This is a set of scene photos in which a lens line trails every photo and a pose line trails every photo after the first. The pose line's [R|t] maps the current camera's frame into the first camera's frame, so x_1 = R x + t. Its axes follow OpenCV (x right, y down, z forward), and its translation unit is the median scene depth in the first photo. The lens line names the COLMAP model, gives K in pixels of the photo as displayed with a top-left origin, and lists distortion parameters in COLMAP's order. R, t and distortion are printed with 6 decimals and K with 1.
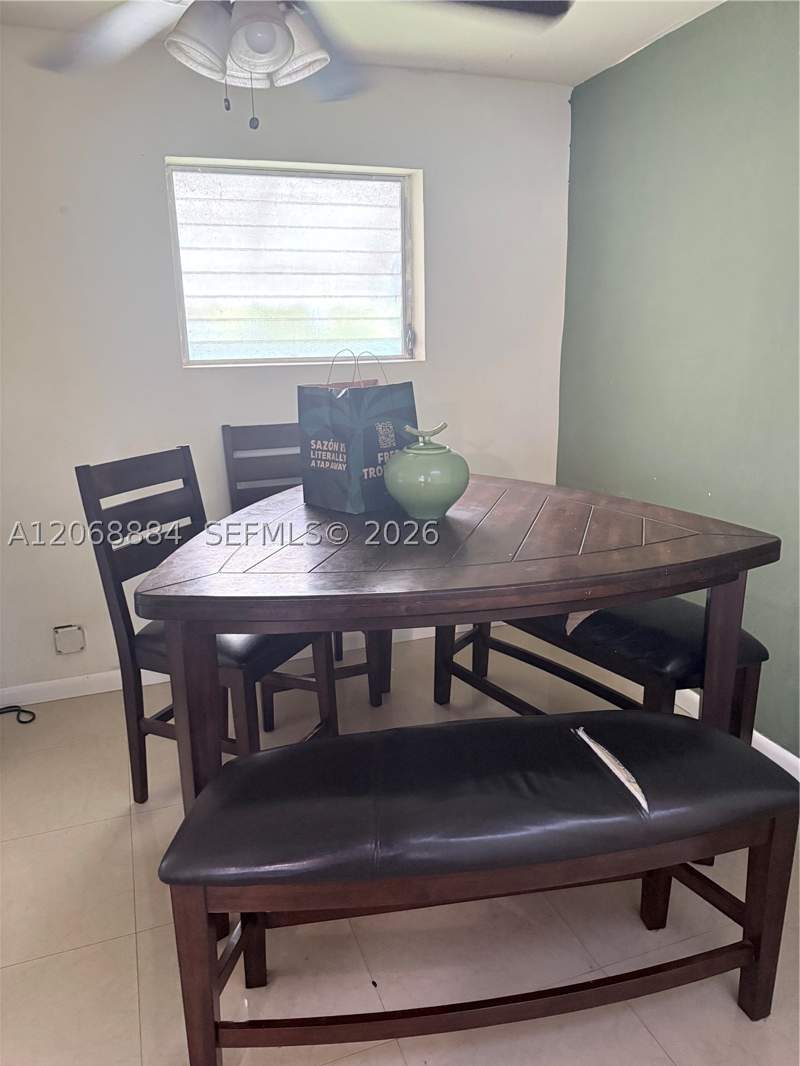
lens RADIAL K [[742.6, 0, 400.0], [0, 742.6, 533.0], [0, 0, 1]] dist [0.052864, -0.072144]
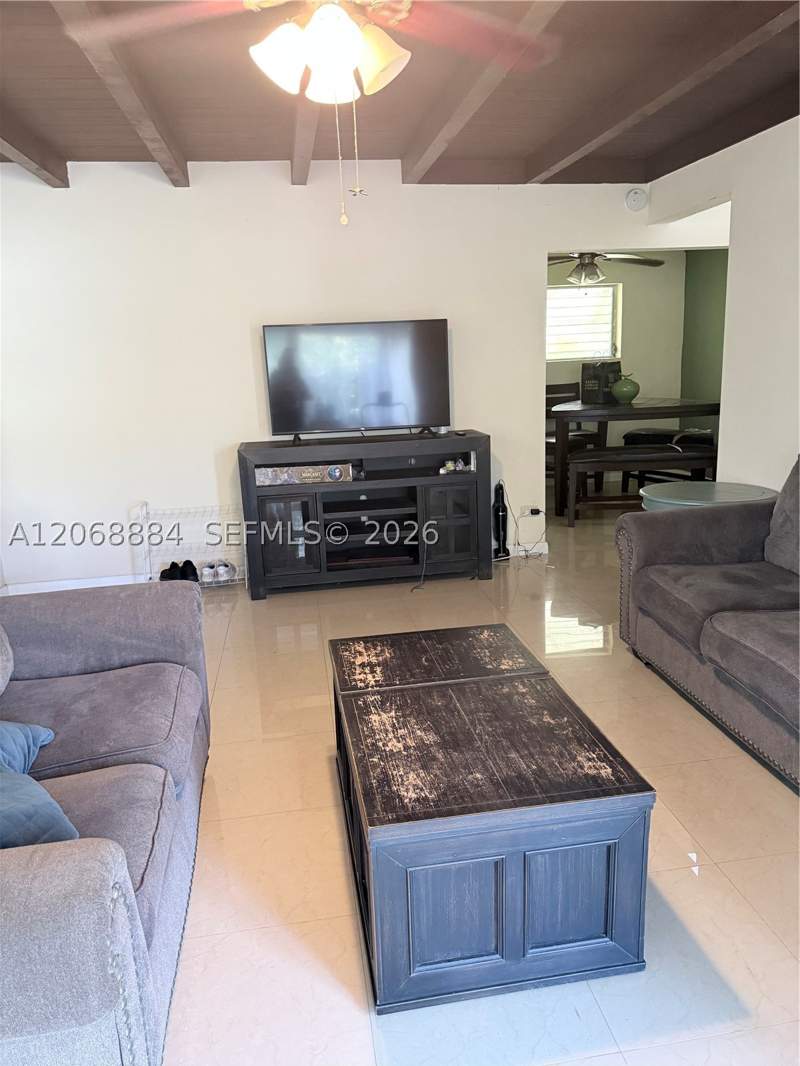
lens RADIAL K [[752.0, 0, 397.4], [0, 752.0, 513.0], [0, 0, 1]] dist [0.150318, -0.179443]
pose [[0.976709, 0.020436, -0.213592, -0.136457], [-0.032755, 0.997987, -0.054296, 0.437784], [0.212052, 0.060028, 0.975413, -1.571691]]
